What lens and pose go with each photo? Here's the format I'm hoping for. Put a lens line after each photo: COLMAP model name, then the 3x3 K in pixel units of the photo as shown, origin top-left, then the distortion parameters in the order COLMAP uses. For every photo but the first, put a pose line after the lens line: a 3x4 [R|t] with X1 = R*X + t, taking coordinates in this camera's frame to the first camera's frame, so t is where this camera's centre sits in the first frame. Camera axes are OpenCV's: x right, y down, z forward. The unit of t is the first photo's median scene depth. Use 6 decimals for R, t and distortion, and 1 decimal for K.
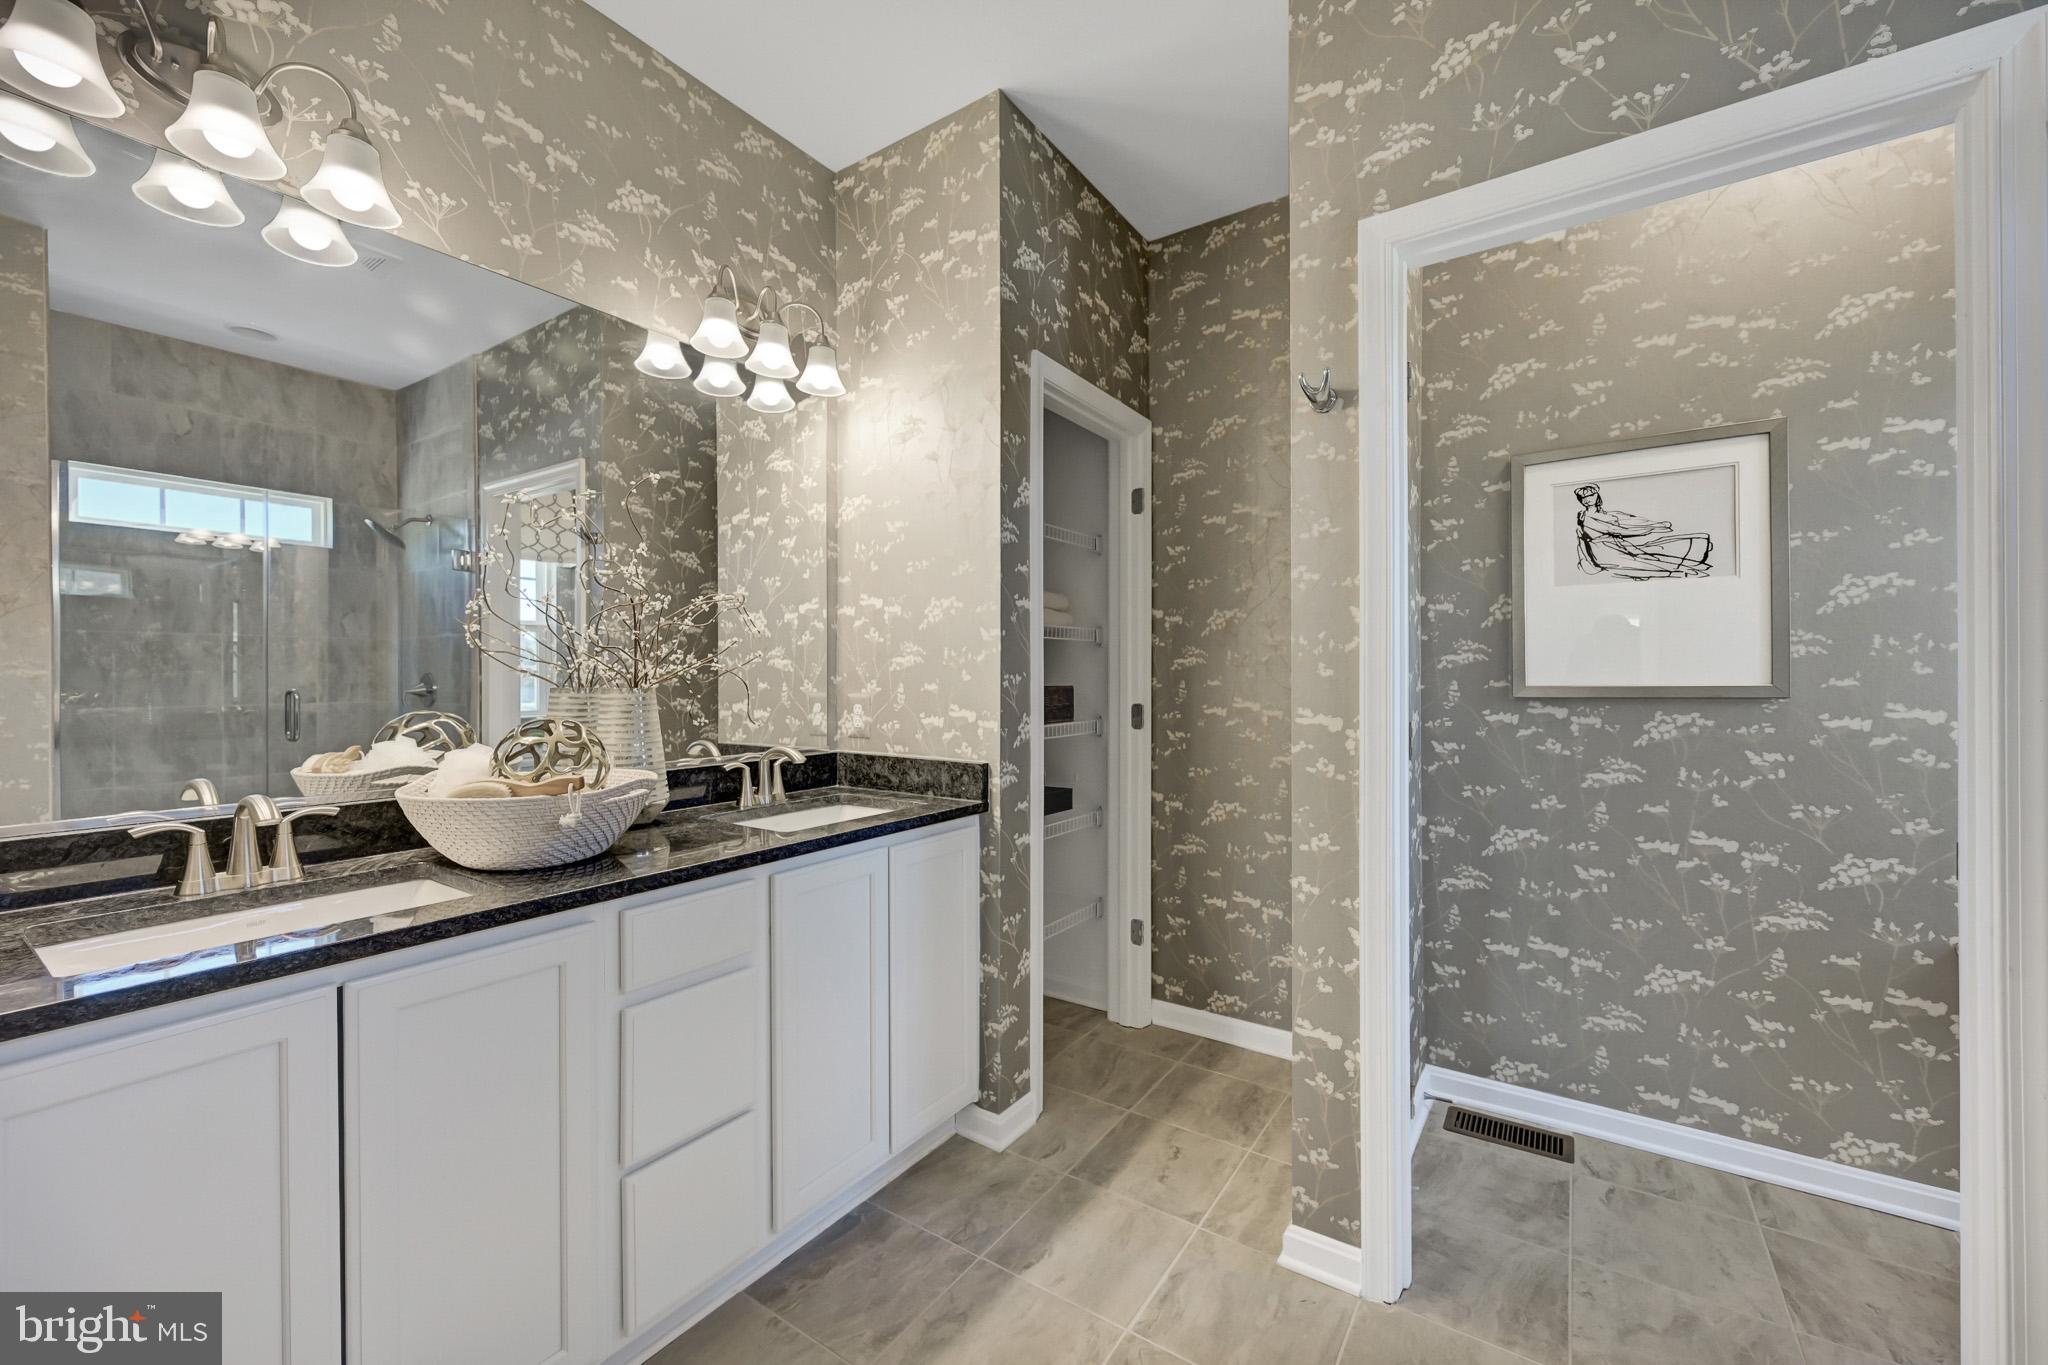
lens RADIAL K [[808.3, 0, 1028.9], [0, 808.3, 678.7], [0, 0, 1]] dist [0.001989, 0.000103]
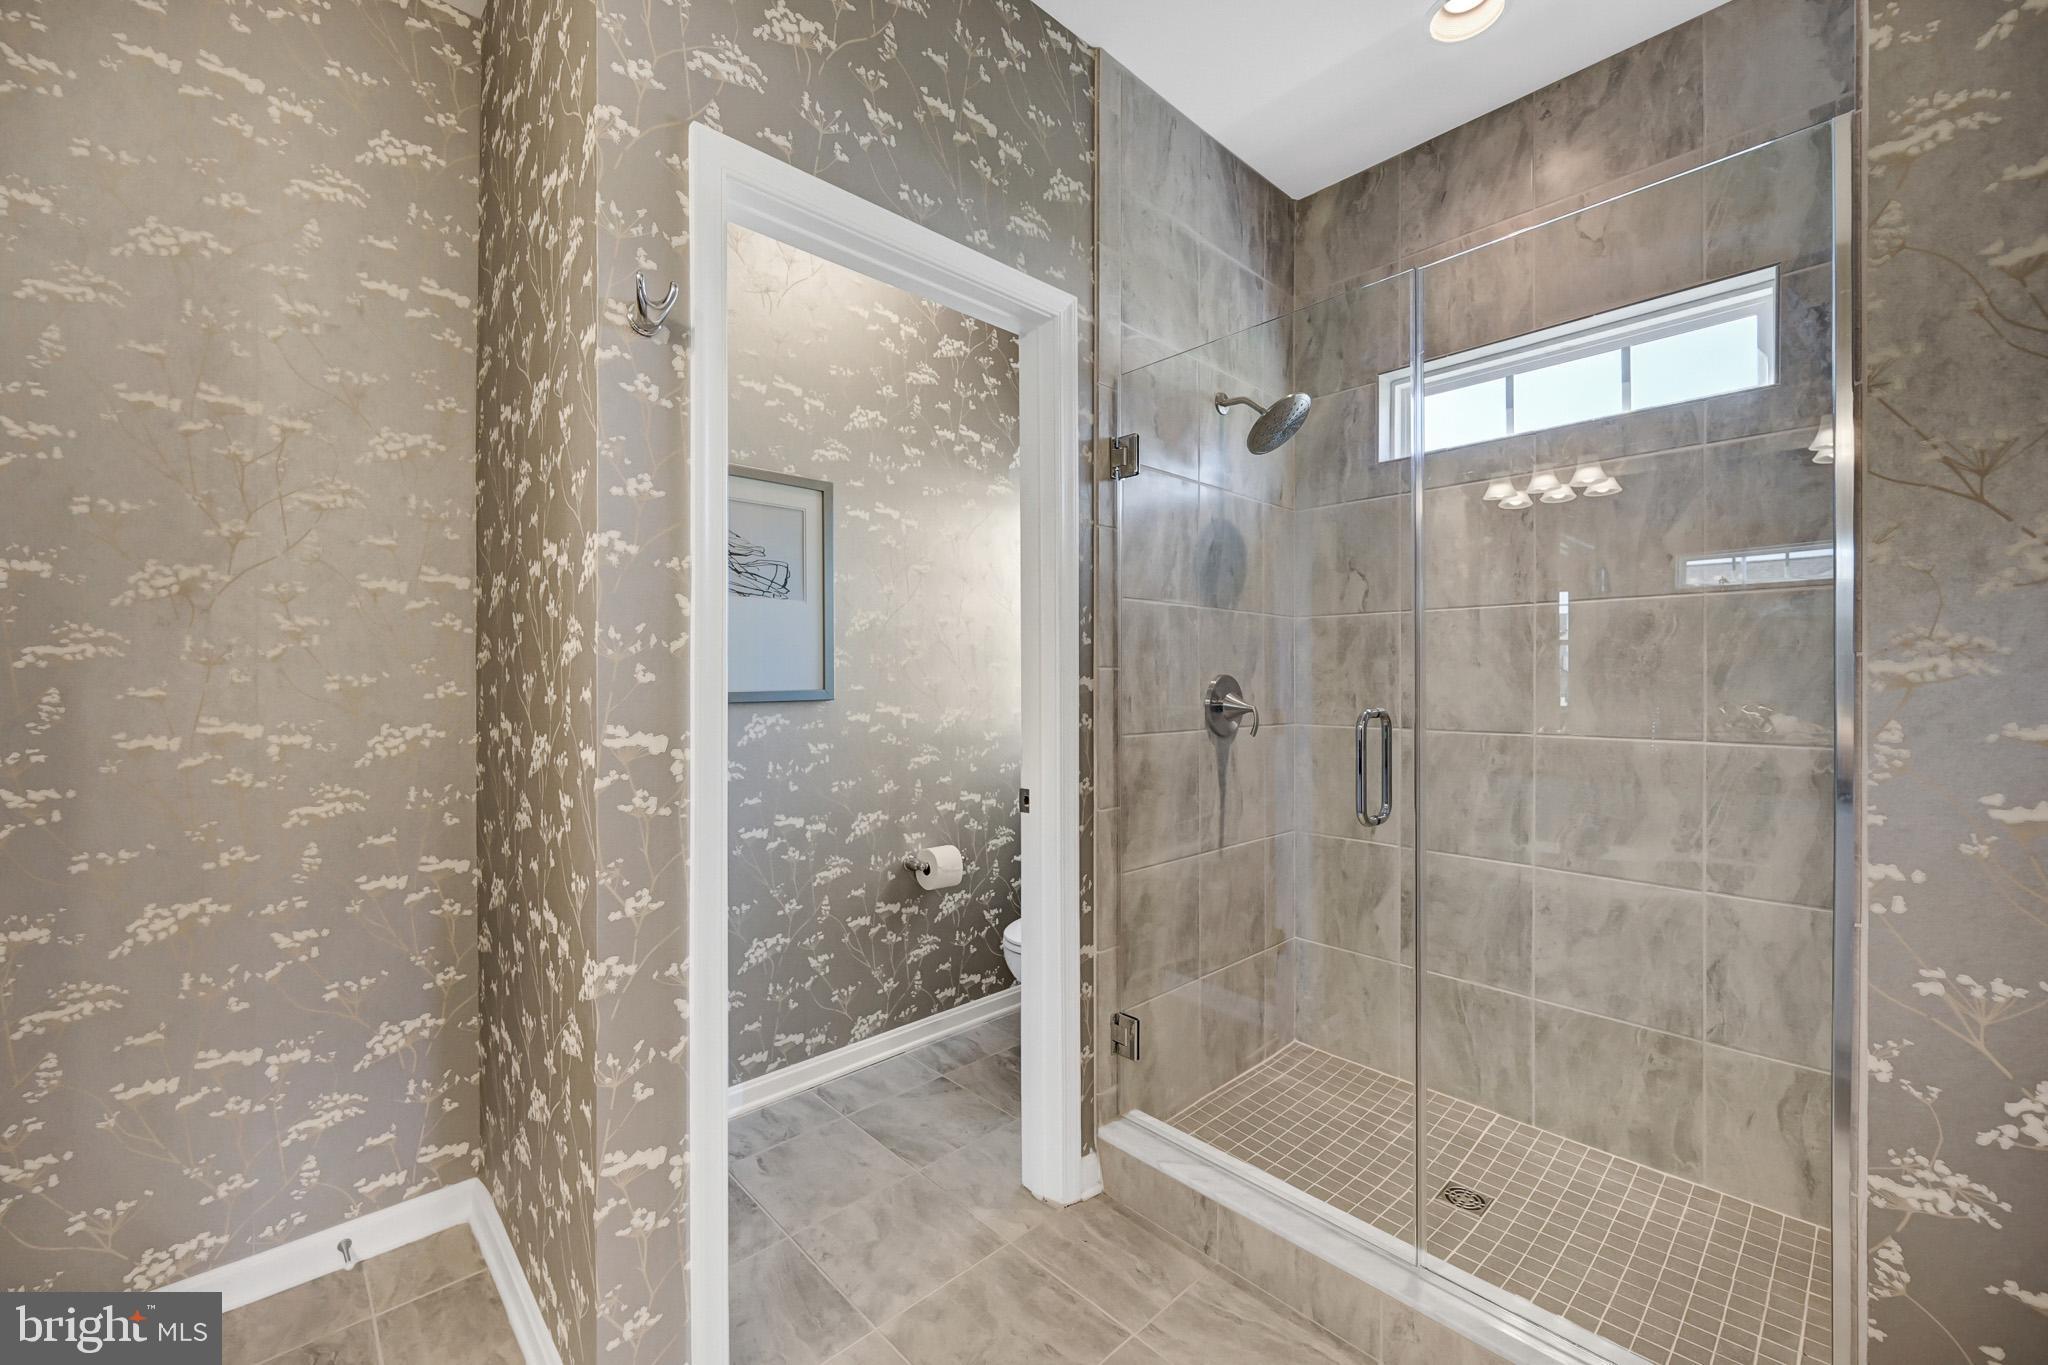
lens RADIAL K [[808.3, 0, 1028.9], [0, 808.3, 678.7], [0, 0, 1]] dist [0.001989, 0.000103]
pose [[0.218028, 0.006914, 0.975918, -0.263313], [-0.000601, 0.999976, -0.006950, -0.001058], [-0.975942, 0.000929, 0.218027, 0.426533]]
